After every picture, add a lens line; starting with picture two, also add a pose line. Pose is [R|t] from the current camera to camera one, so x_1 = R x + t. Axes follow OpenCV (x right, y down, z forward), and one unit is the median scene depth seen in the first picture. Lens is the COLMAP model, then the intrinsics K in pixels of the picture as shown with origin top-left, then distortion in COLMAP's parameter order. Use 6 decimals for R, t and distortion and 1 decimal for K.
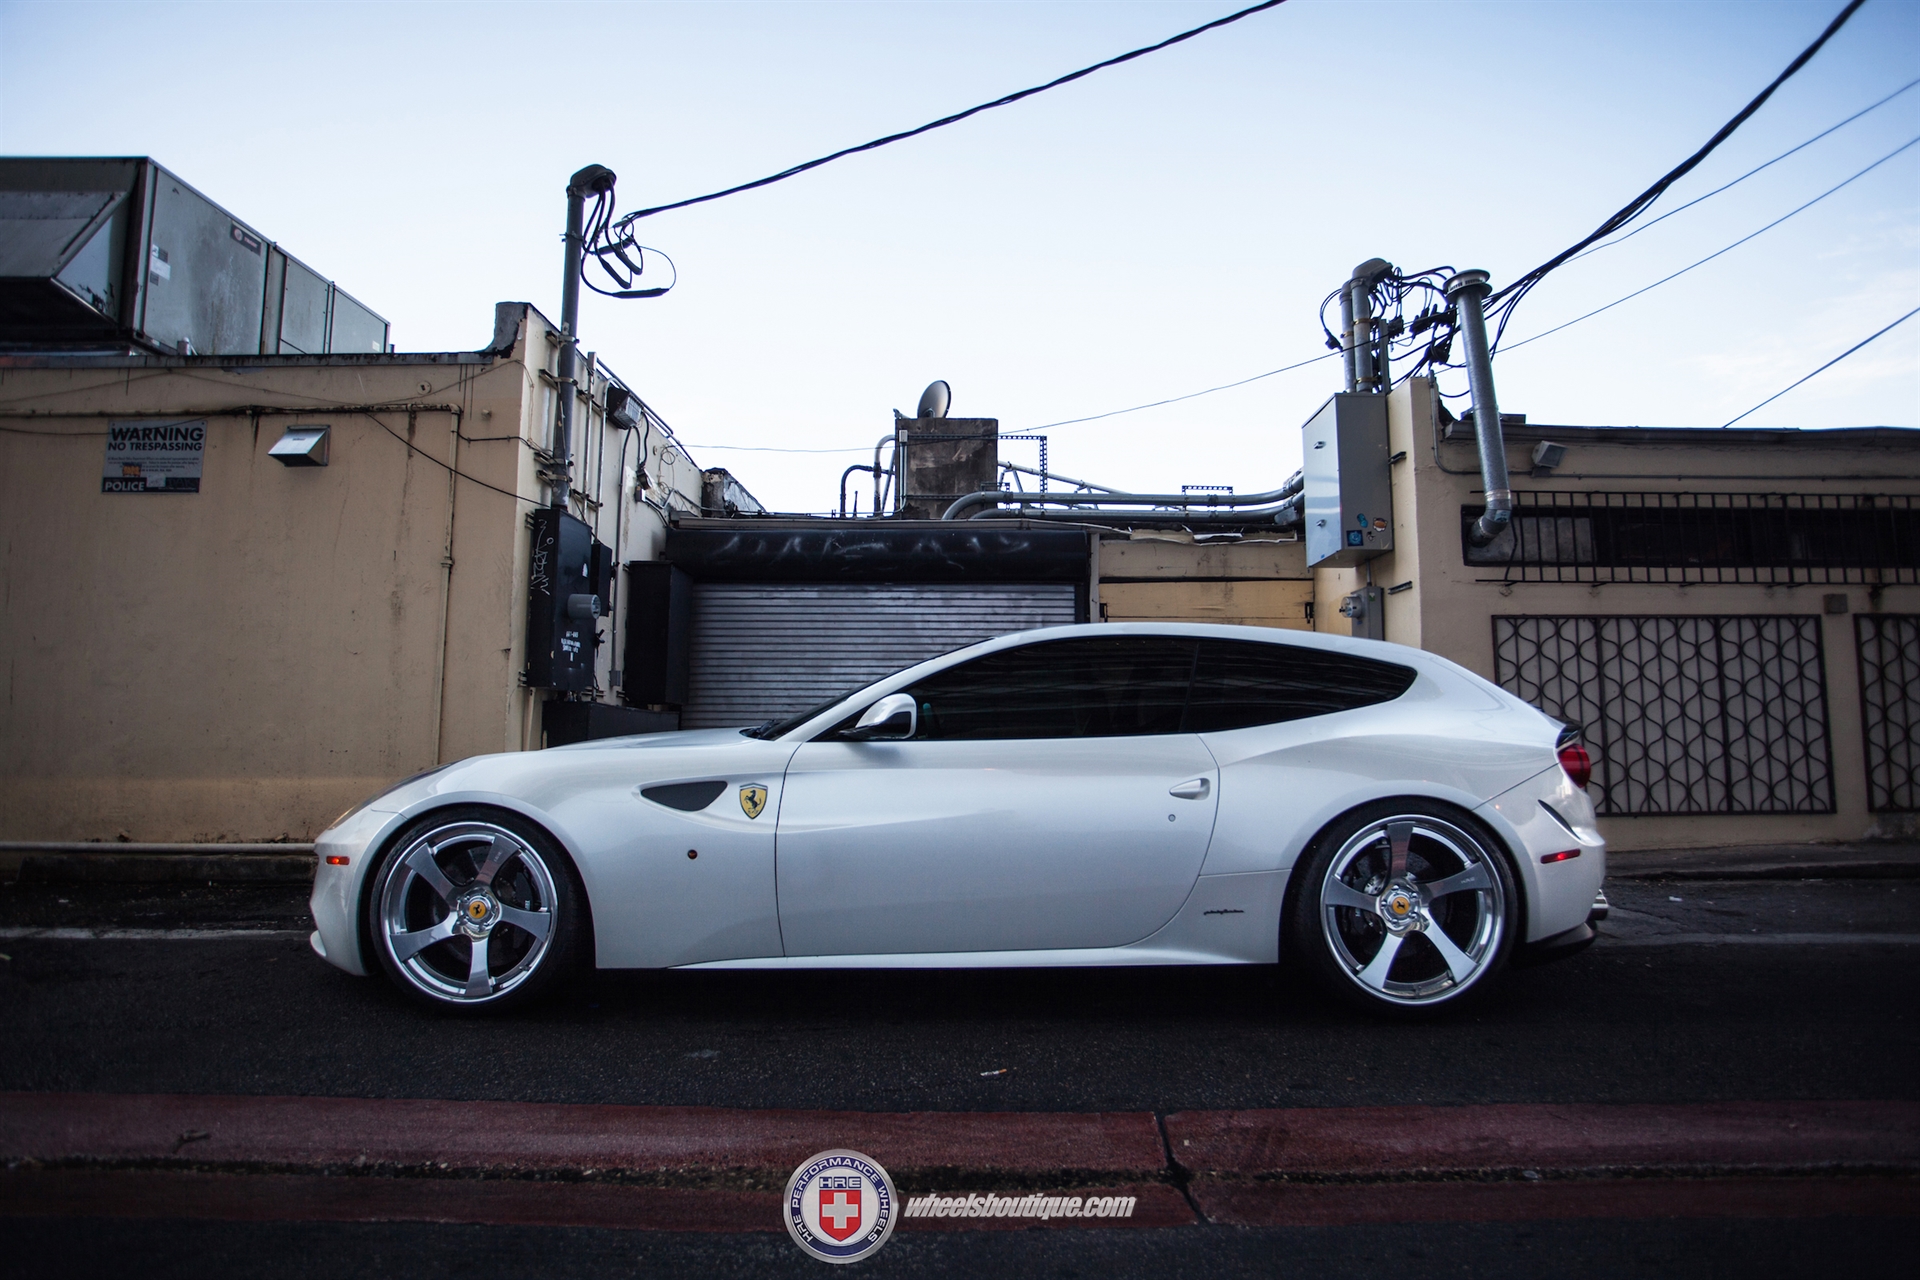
lens RADIAL K [[956.9, 0, 995.1], [0, 956.9, 643.0], [0, 0, 1]] dist [-0.068017, 0.022377]
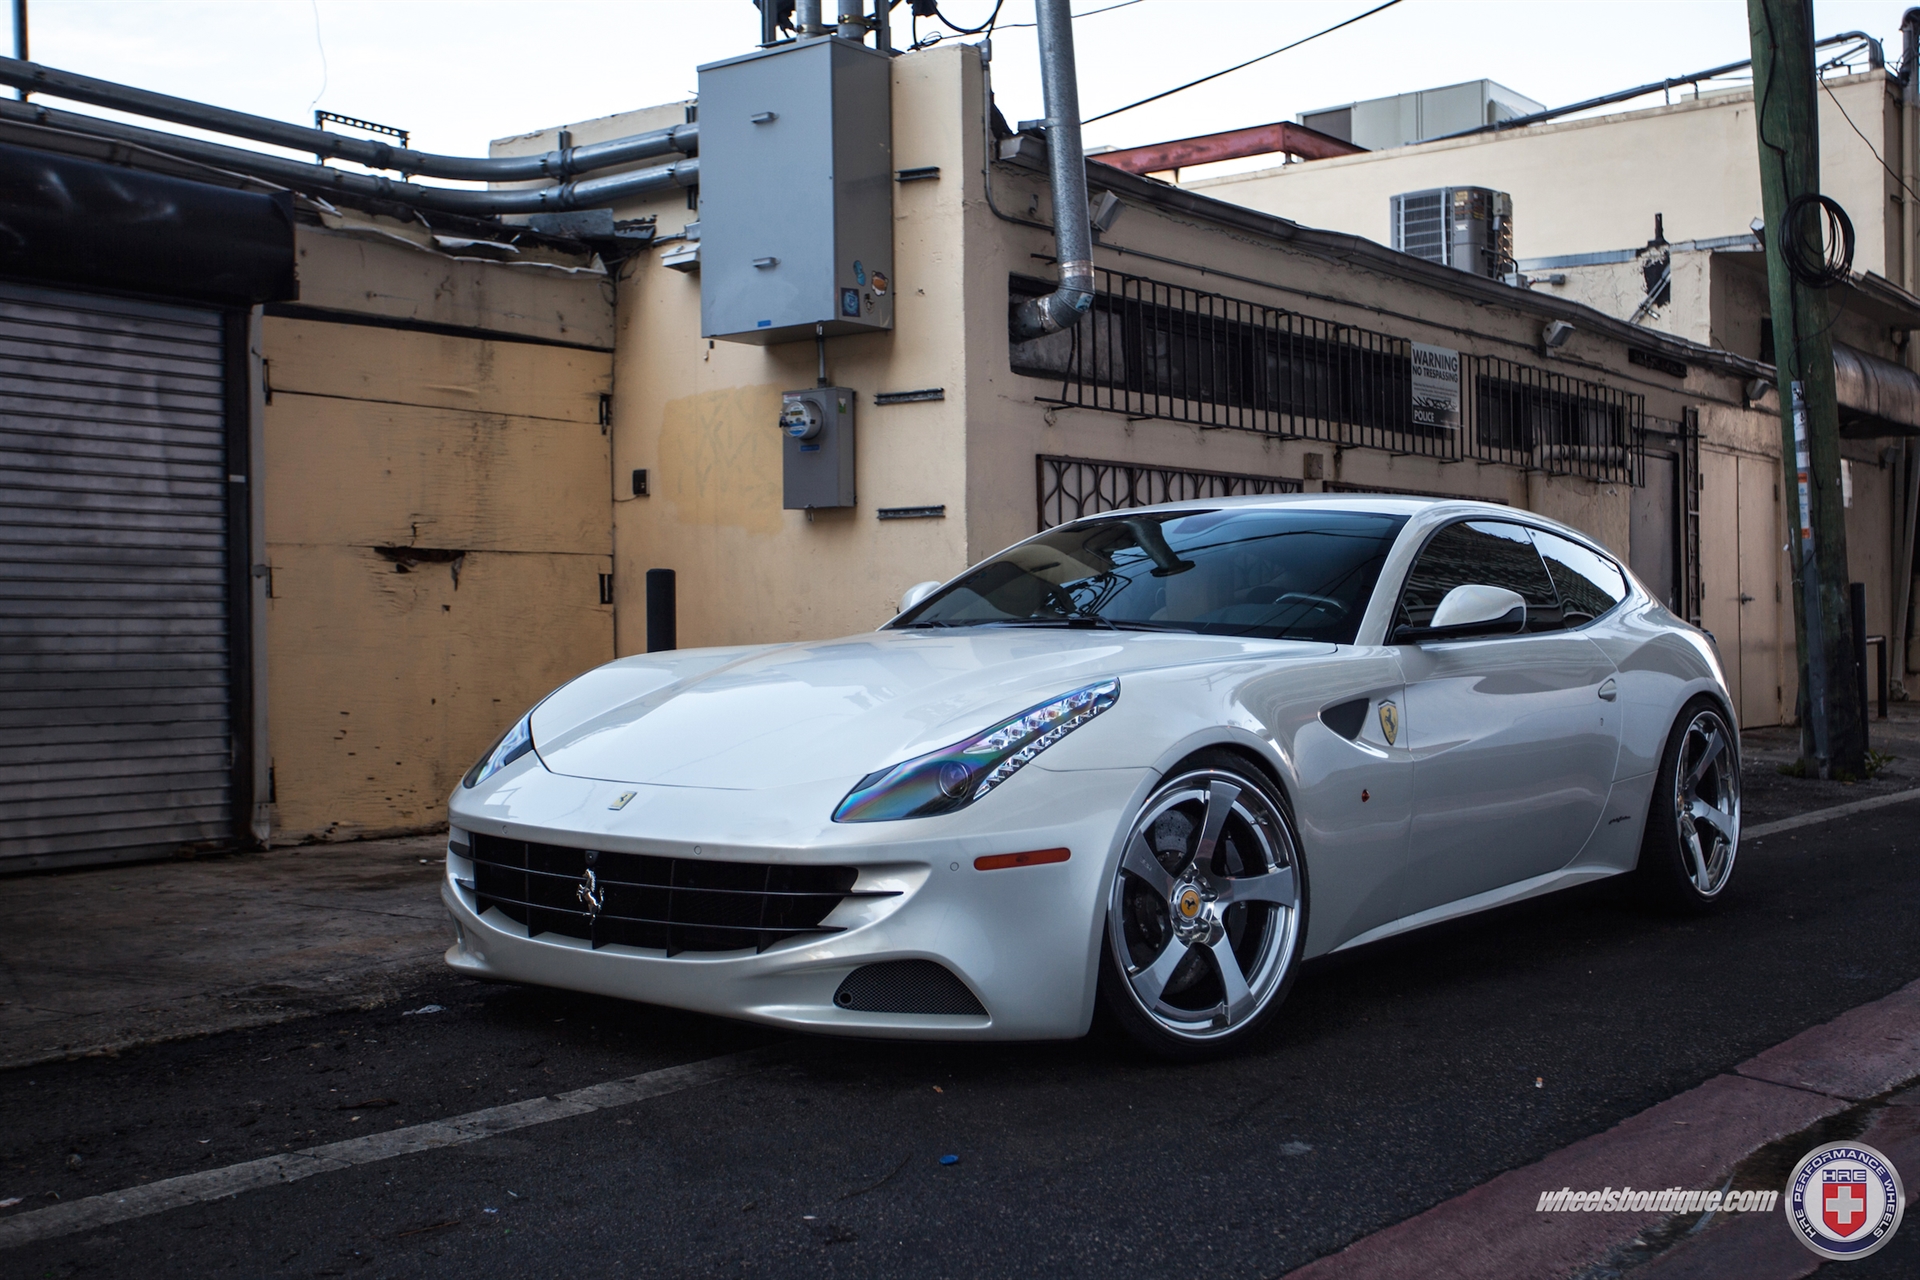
lens RADIAL K [[2163.3, 0, 978.5], [0, 2163.3, 625.5], [0, 0, 1]] dist [0.046877, 0.000000]
pose [[0.609610, -0.002754, 0.792697, -0.658146], [-0.062573, 0.996706, 0.051583, 0.012839], [-0.790228, -0.081047, 0.607430, 0.131022]]
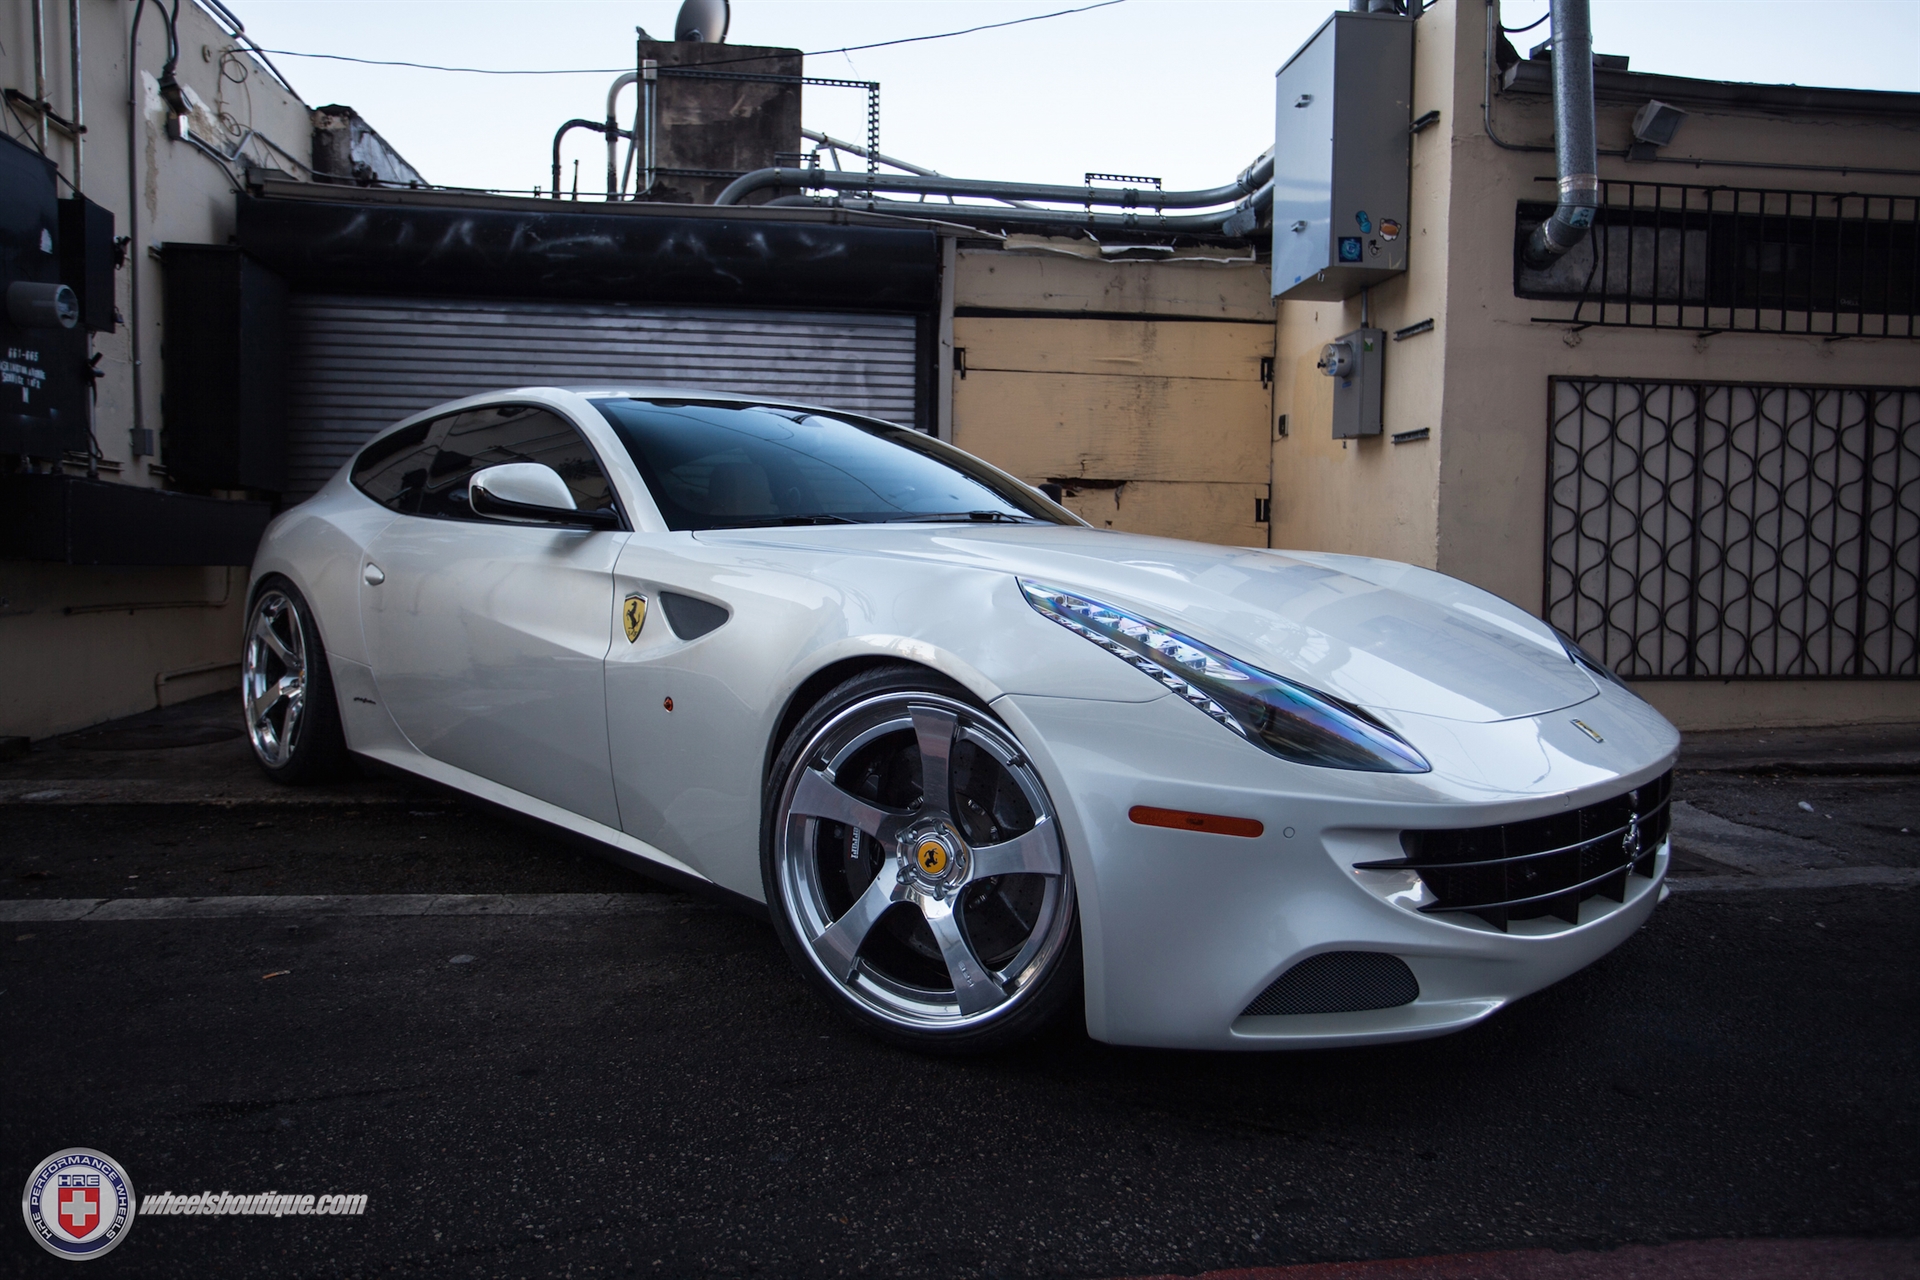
lens RADIAL K [[1283.5, 0, 970.9], [0, 1283.5, 634.0], [0, 0, 1]] dist [-0.045080, 0.042450]
pose [[0.992822, 0.007435, 0.119368, 0.023561], [-0.025646, 0.988084, 0.151763, 0.024413], [-0.116817, -0.153735, 0.981183, 0.148163]]
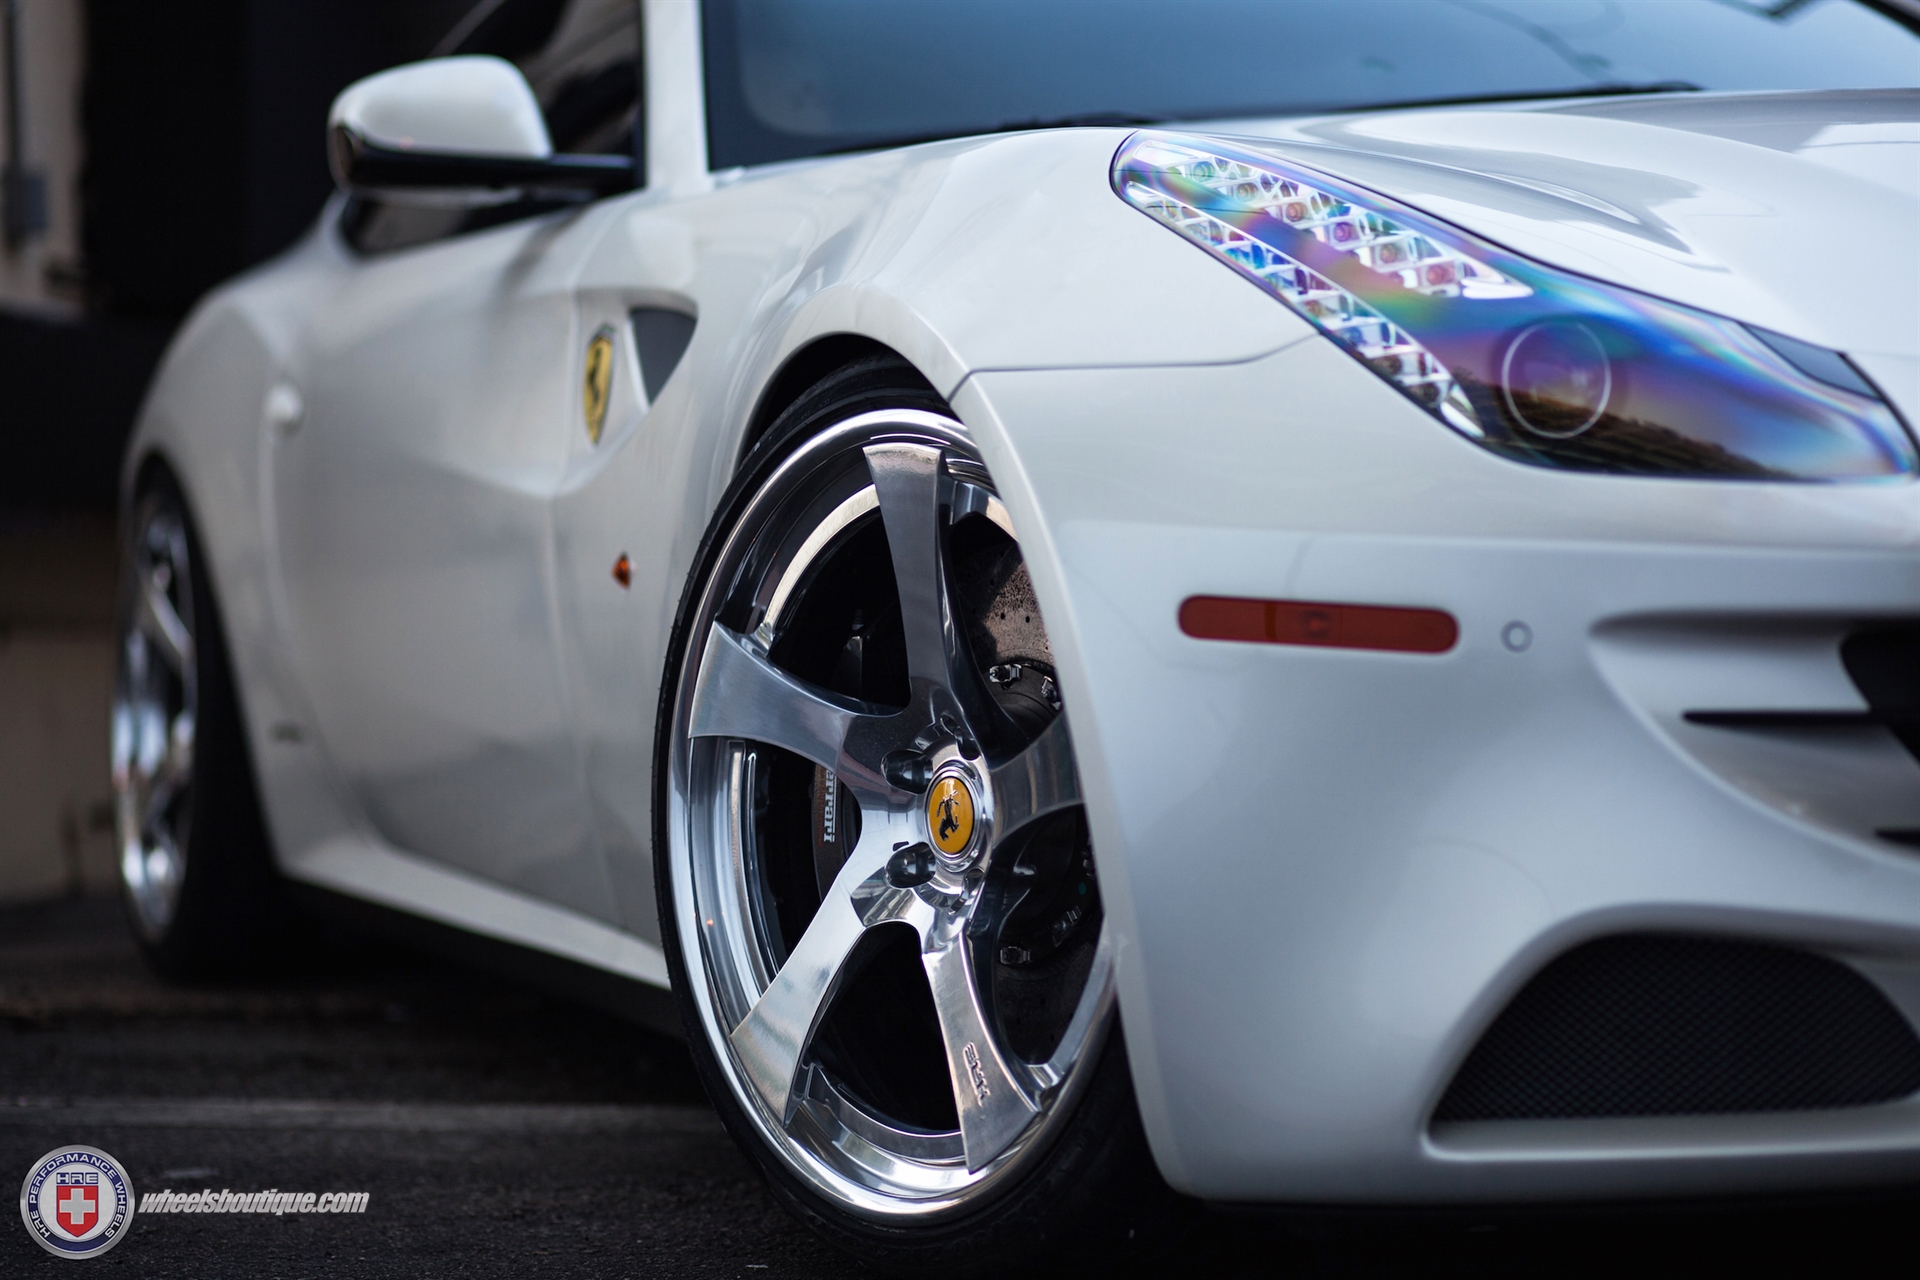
lens RADIAL K [[4631.2, 0, 971.2], [0, 4631.2, 631.4], [0, 0, 1]] dist [-0.029899, 0.000000]
pose [[0.936029, -0.037240, -0.349947, 0.234203], [0.069862, 0.994258, 0.081060, 0.073100], [0.344919, -0.100323, 0.933256, 0.001836]]
